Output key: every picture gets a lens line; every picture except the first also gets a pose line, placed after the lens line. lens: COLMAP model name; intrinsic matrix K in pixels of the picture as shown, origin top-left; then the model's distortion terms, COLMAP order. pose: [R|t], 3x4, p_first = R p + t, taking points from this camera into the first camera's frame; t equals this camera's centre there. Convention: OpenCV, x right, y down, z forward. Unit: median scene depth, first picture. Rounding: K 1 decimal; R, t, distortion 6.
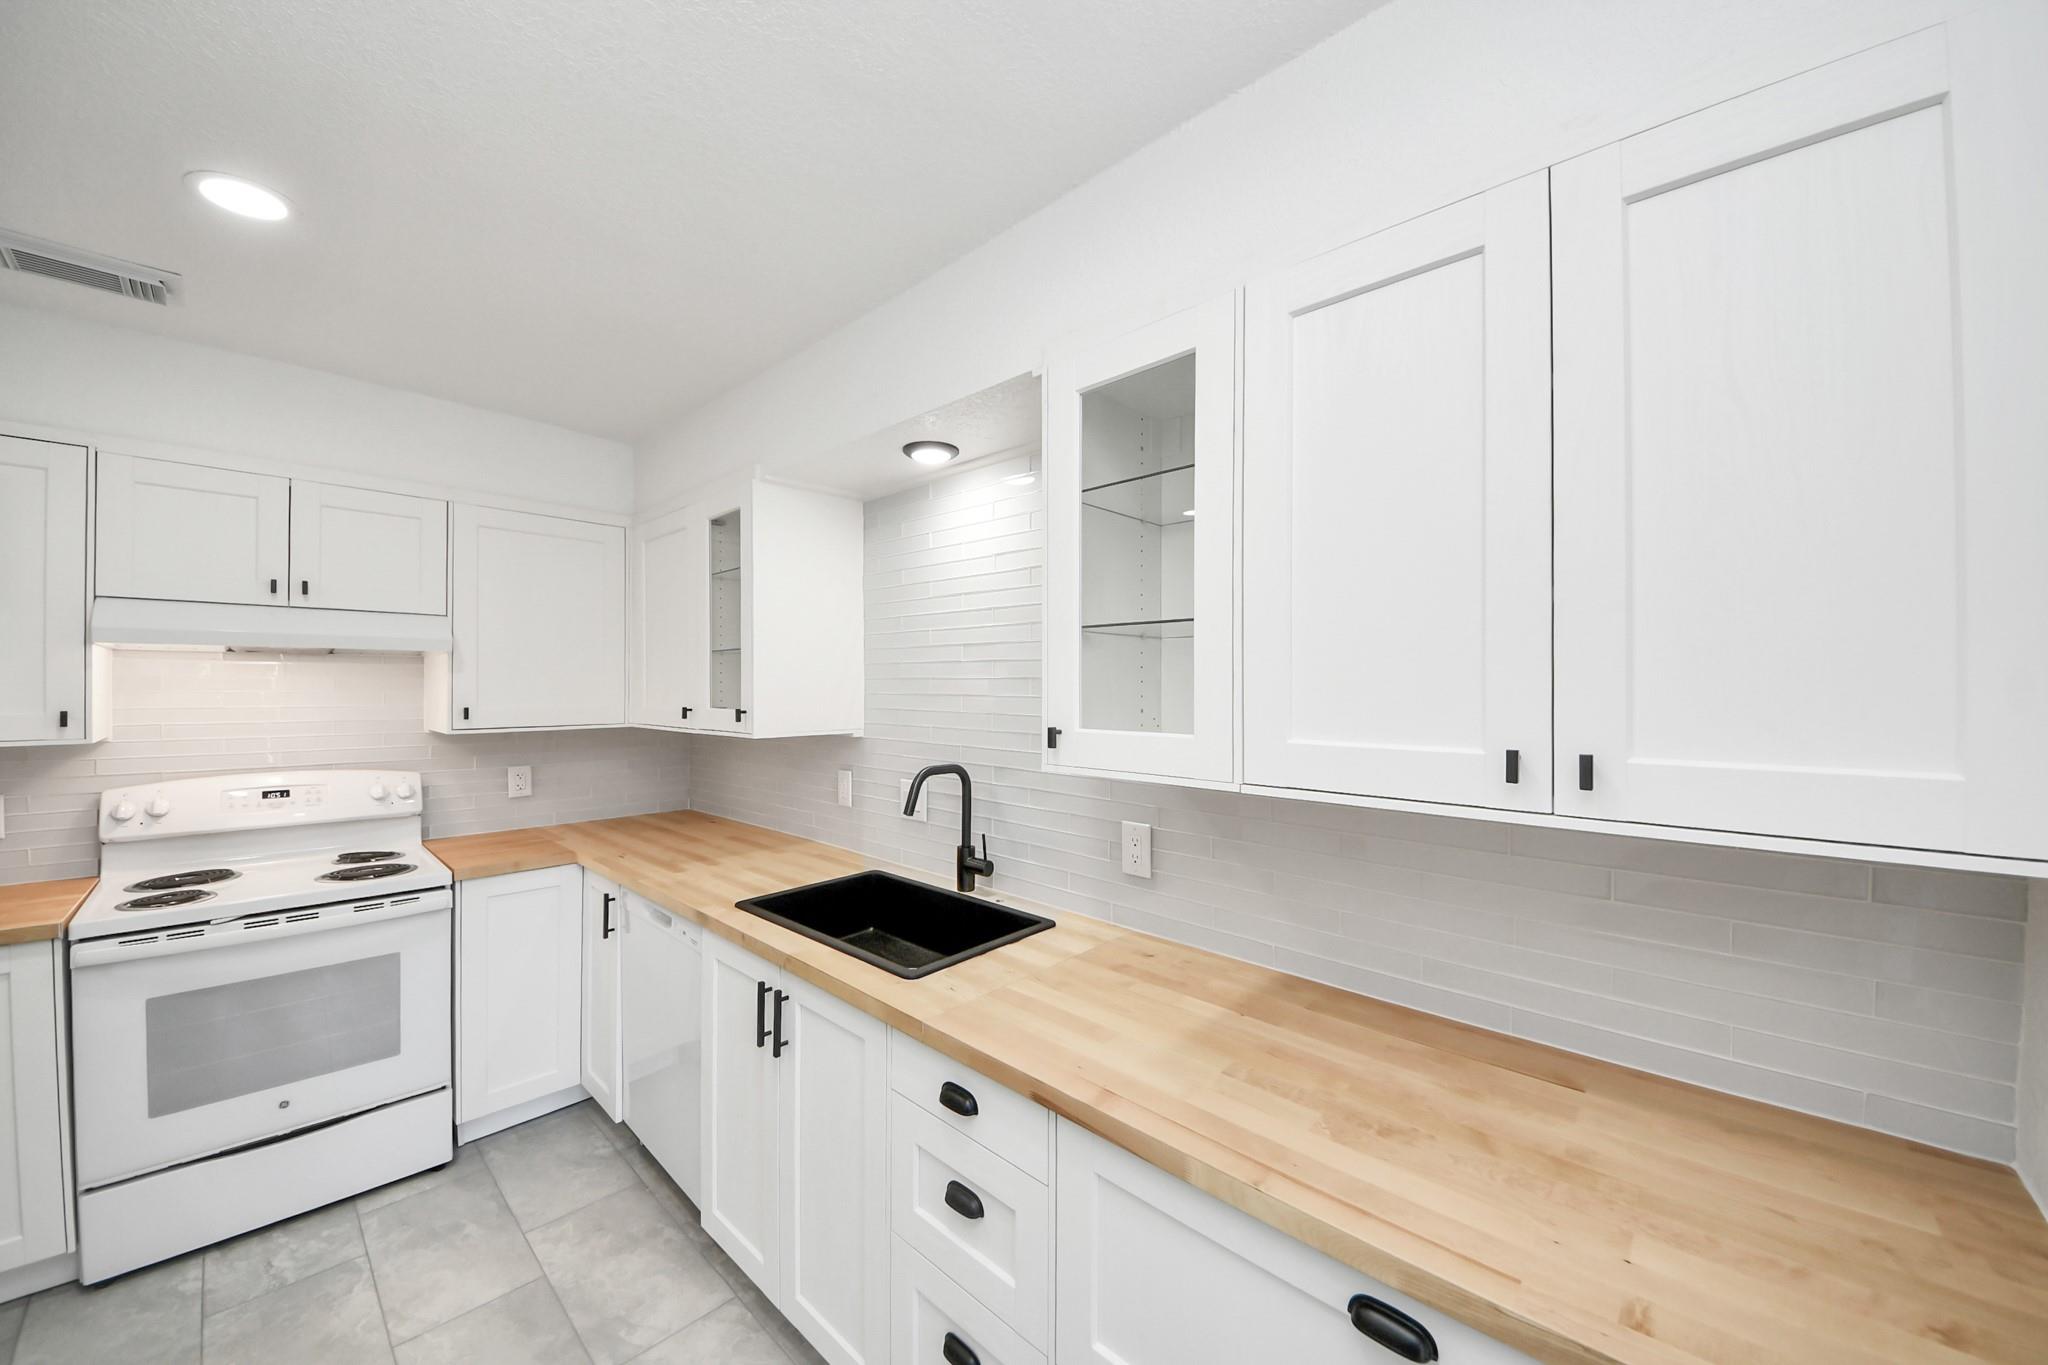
lens RADIAL K [[737.6, 0, 1024.8], [0, 737.6, 699.2], [0, 0, 1]] dist [0.019440, -0.011488]
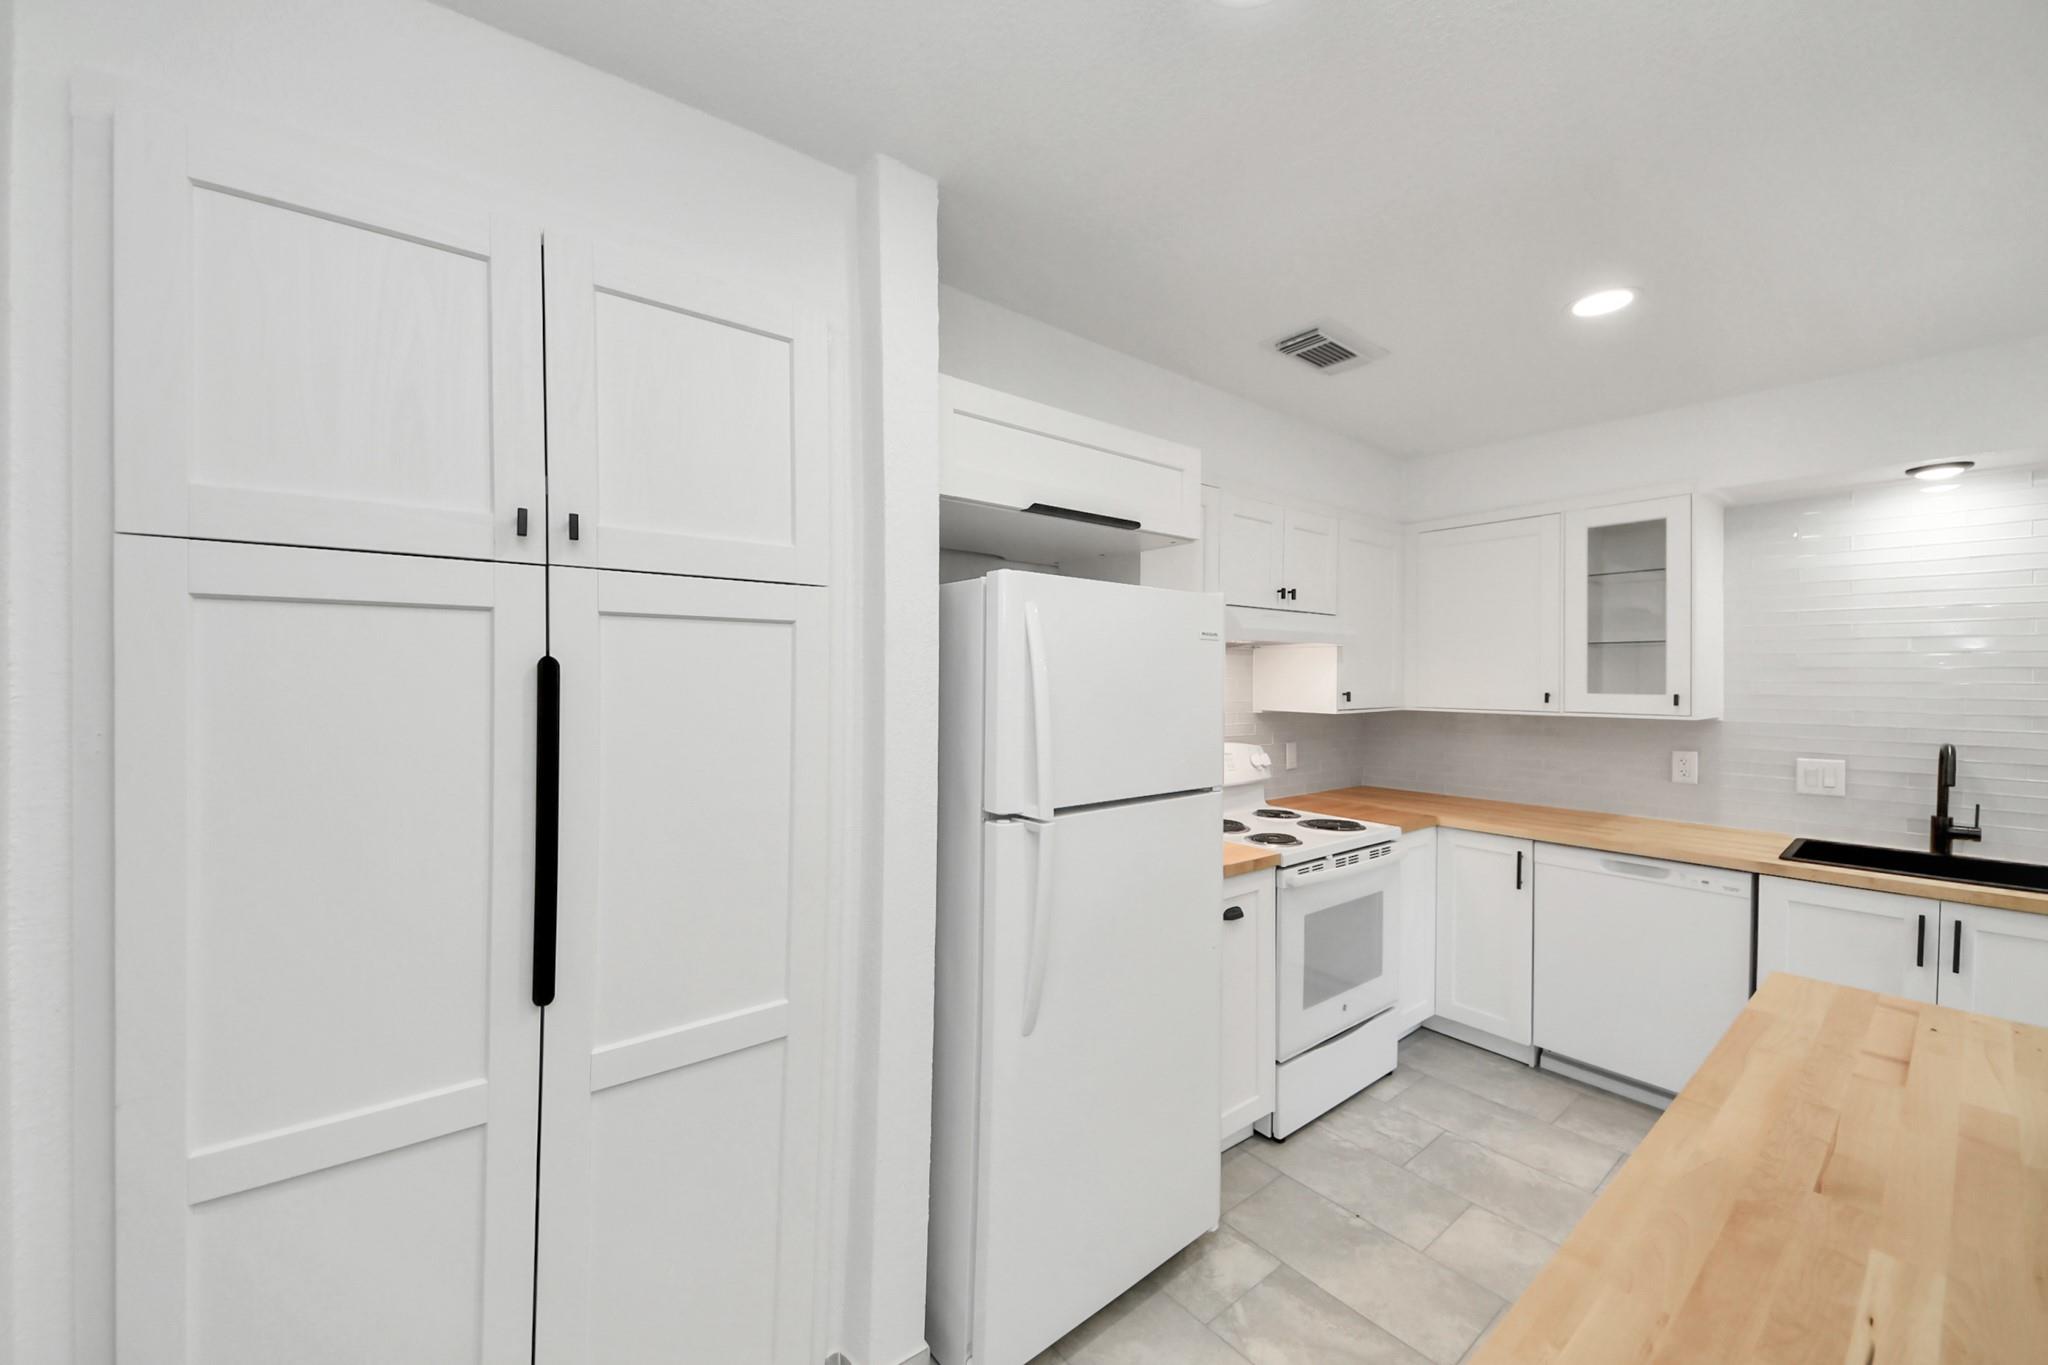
lens RADIAL K [[775.0, 0, 1033.4], [0, 775.0, 672.1], [0, 0, 1]] dist [0.023026, -0.014370]
pose [[0.990895, 0.001383, -0.134627, -1.773196], [-0.004114, 0.999791, -0.020006, 0.007277], [0.134572, 0.020378, 0.990694, -0.521754]]
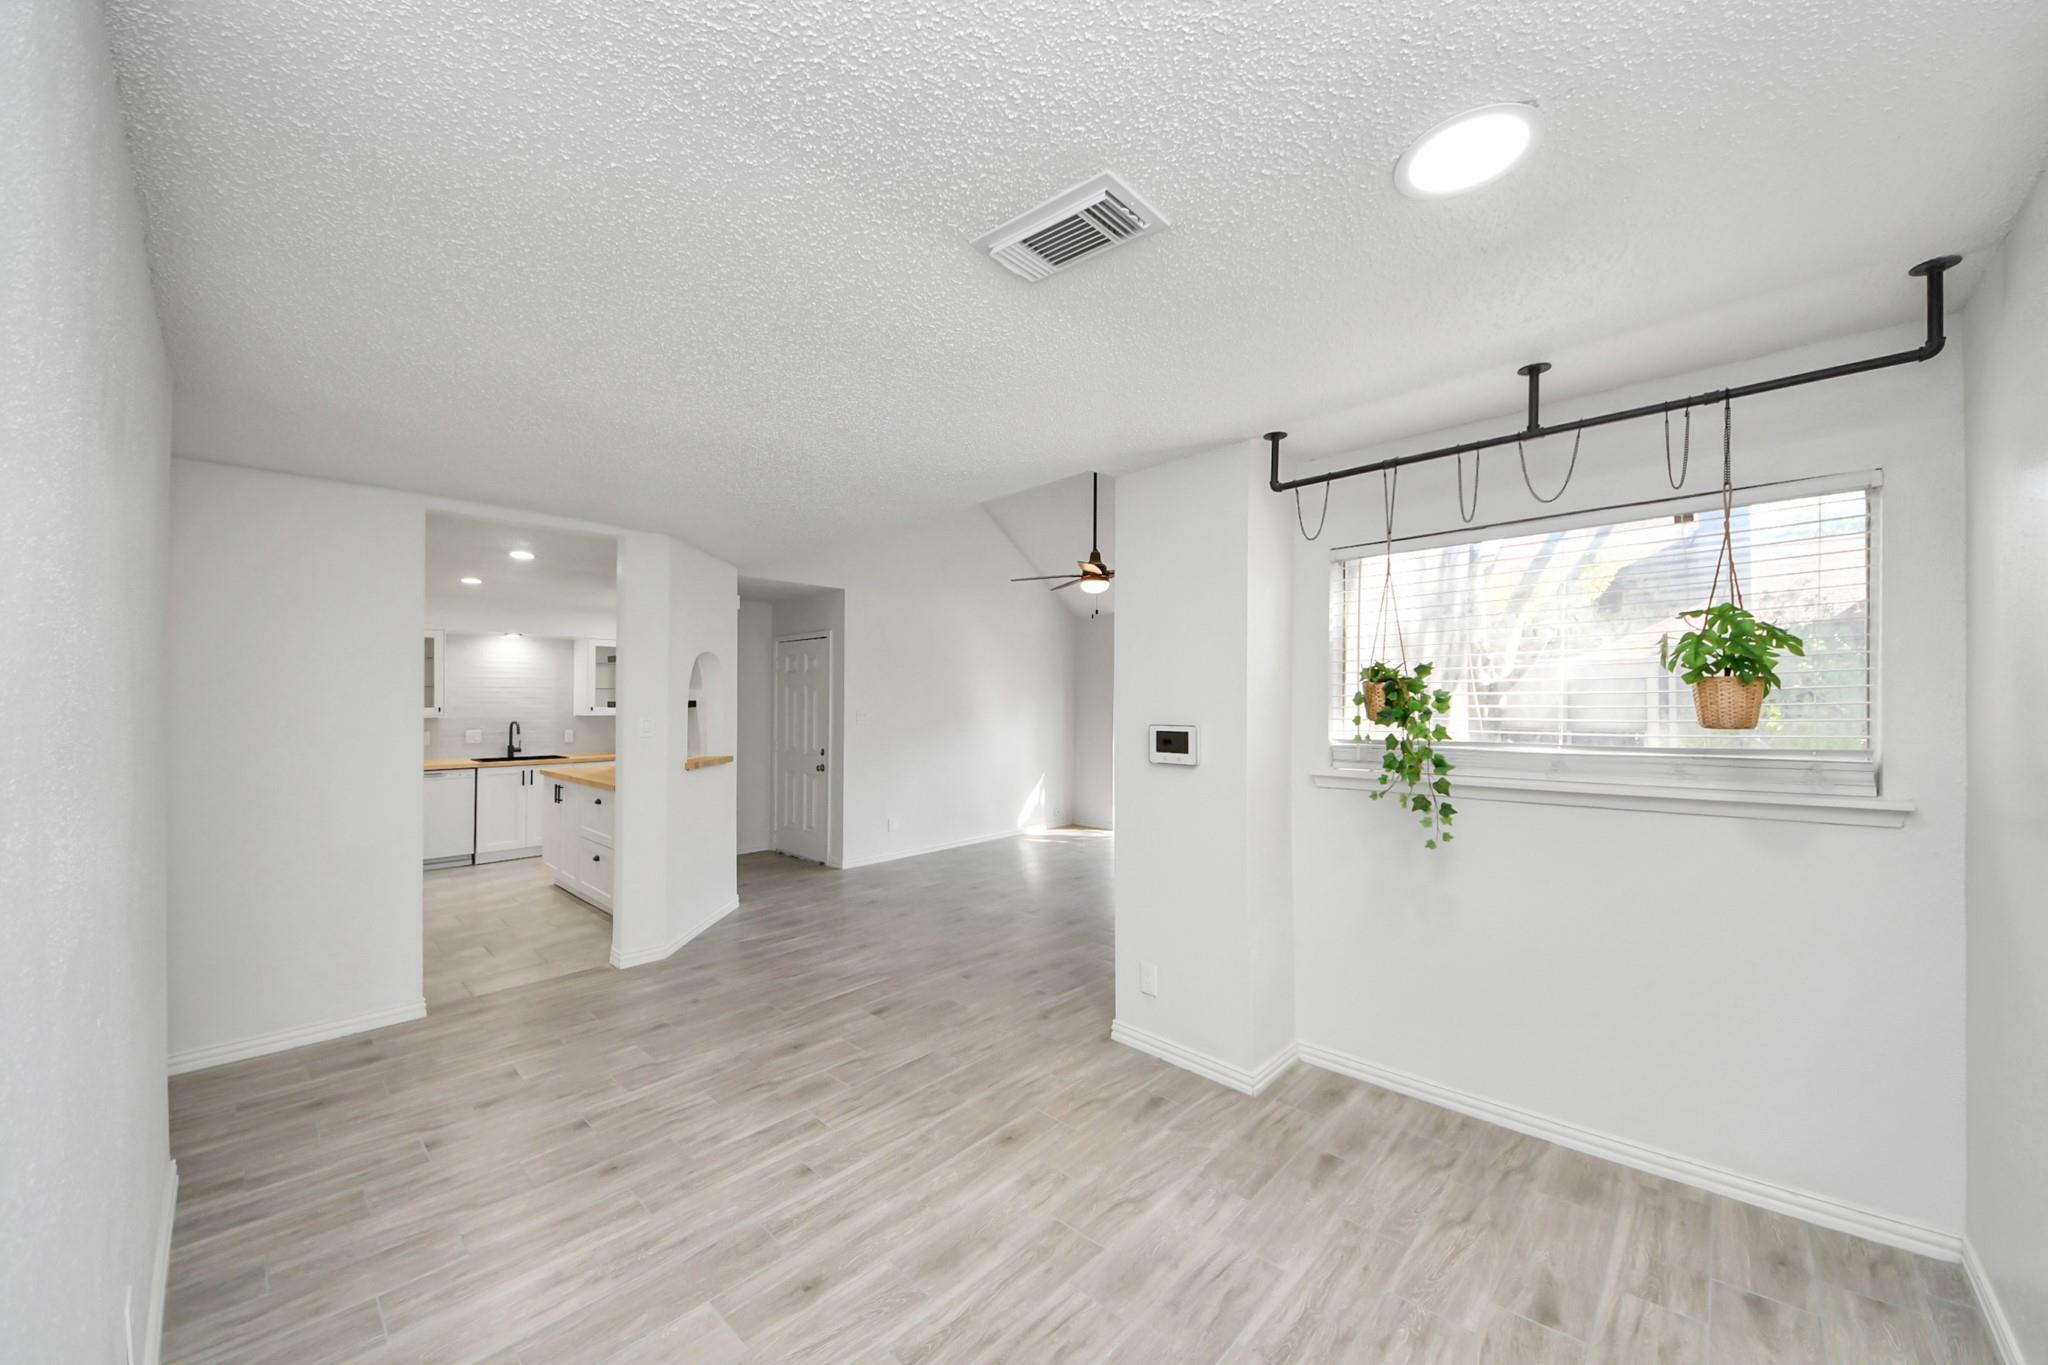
lens RADIAL K [[765.2, 0, 989.1], [0, 765.2, 683.9], [0, 0, 1]] dist [0.052134, -0.030624]
pose [[0.053755, 0.010896, 0.998495, -4.919479], [0.015967, 0.999803, -0.011770, -0.019897], [-0.998426, 0.016576, 0.053571, -1.998471]]
